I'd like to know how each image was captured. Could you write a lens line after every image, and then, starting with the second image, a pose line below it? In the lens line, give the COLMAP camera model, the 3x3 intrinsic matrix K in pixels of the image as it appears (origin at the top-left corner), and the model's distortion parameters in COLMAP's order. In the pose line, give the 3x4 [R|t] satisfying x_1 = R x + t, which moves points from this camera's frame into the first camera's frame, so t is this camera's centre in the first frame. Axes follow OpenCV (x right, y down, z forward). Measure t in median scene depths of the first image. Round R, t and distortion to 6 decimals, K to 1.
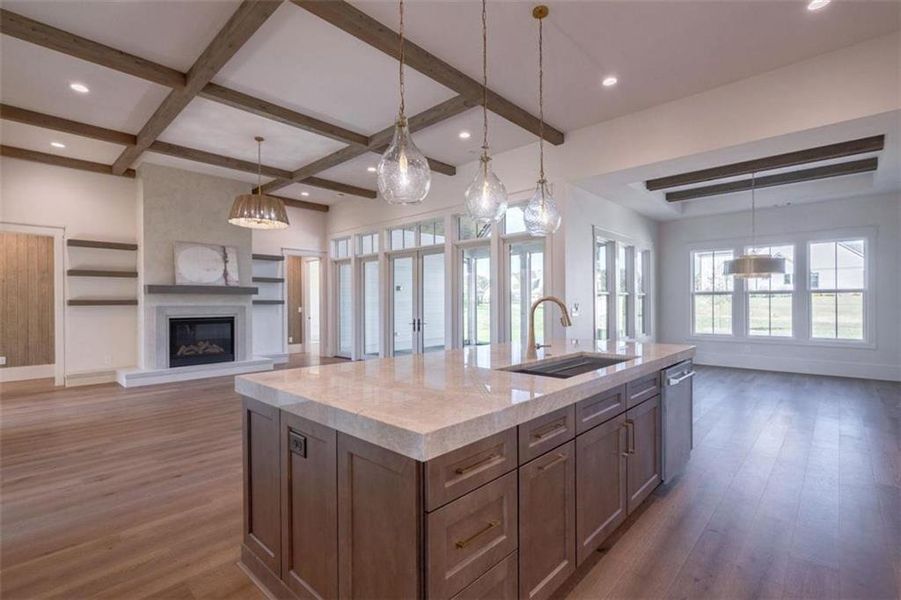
lens RADIAL K [[426.4, 0, 446.0], [0, 426.4, 300.6], [0, 0, 1]] dist [-0.001546, 0.000141]
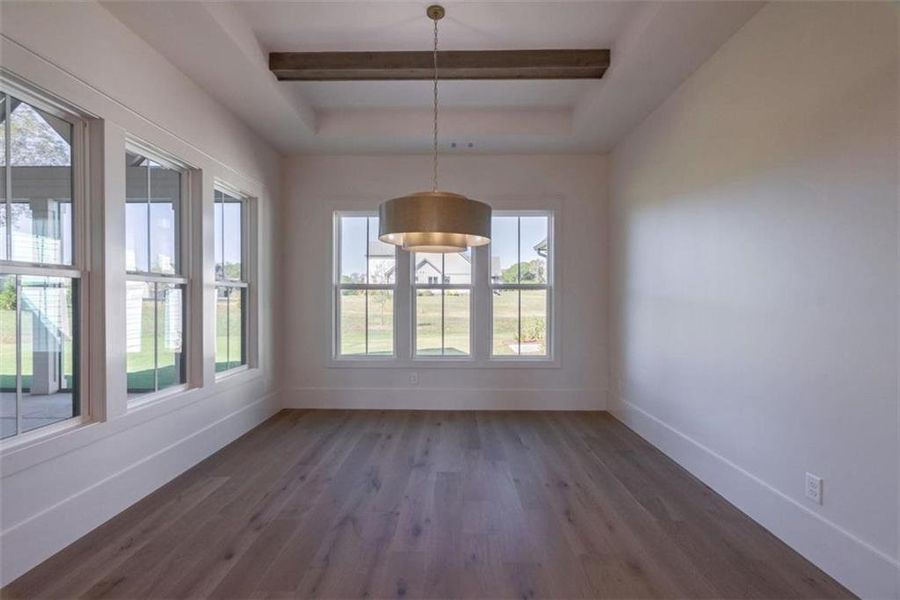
lens RADIAL K [[426.0, 0, 451.0], [0, 426.0, 300.8], [0, 0, 1]] dist [-0.001546, 0.000141]
pose [[0.748348, 0.002195, 0.663303, 0.334877], [-0.009042, 0.999935, 0.006892, -0.002387], [-0.663245, -0.011155, 0.748319, 0.498110]]
